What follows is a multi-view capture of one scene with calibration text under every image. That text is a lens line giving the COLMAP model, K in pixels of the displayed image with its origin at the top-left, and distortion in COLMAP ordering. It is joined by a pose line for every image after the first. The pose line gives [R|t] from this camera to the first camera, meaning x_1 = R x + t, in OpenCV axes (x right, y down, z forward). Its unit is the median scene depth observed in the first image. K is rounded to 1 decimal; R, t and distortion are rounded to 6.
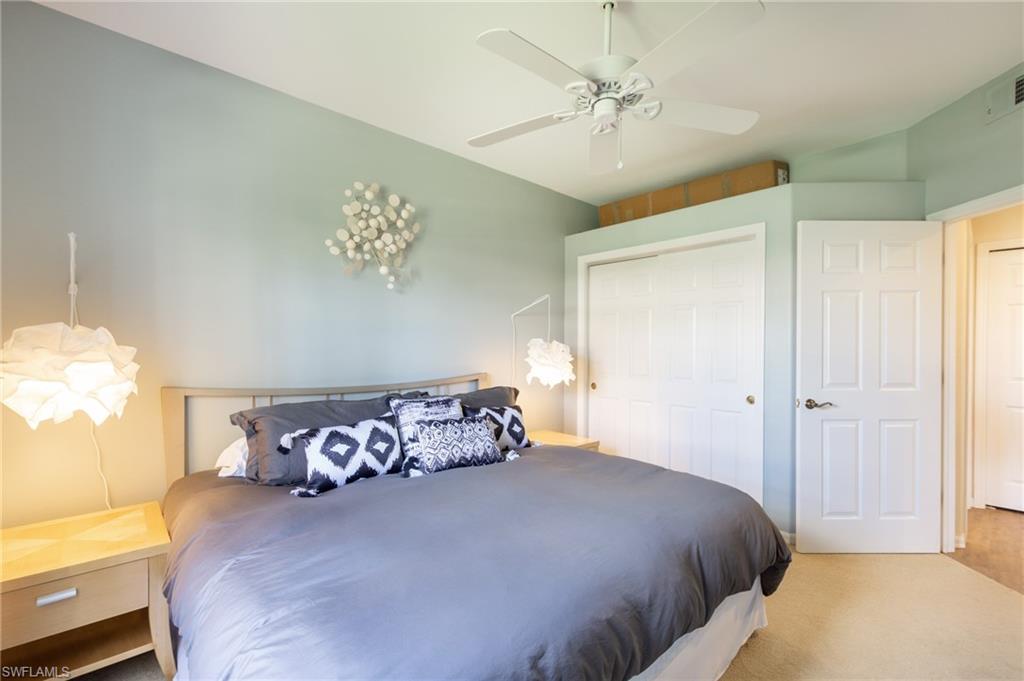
lens RADIAL K [[447.1, 0, 507.1], [0, 447.1, 341.9], [0, 0, 1]] dist [0.002688, 0.000093]
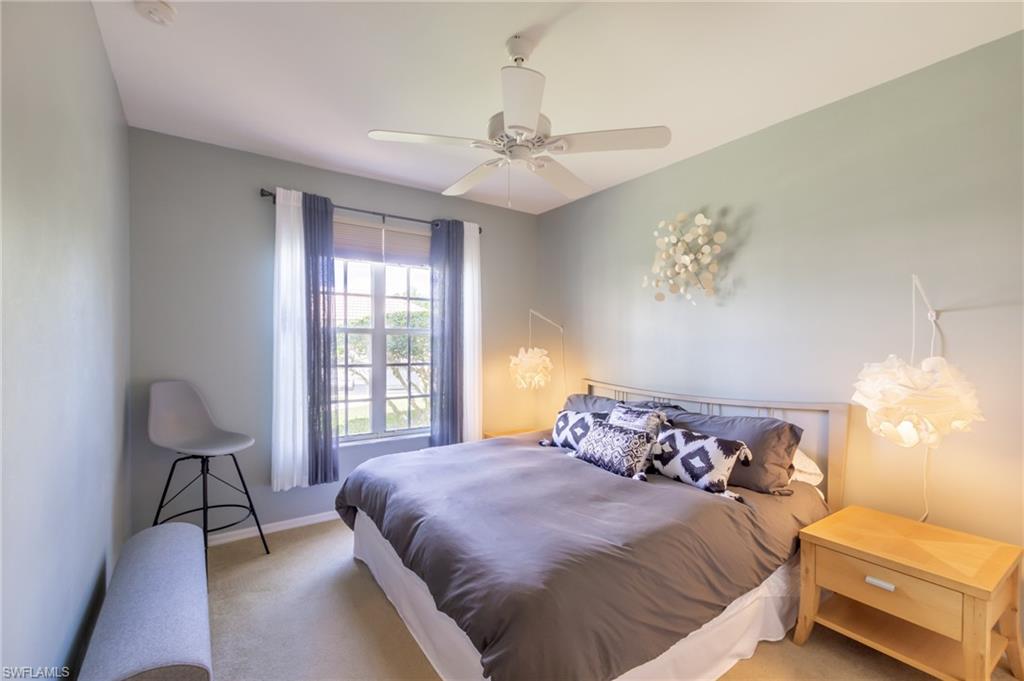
lens RADIAL K [[447.1, 0, 507.1], [0, 447.1, 341.9], [0, 0, 1]] dist [0.002688, 0.000093]
pose [[-0.134146, -0.024682, -0.990654, 1.060834], [-0.009699, 0.999675, -0.023594, -0.007622], [0.990914, 0.006443, -0.134342, 0.905145]]
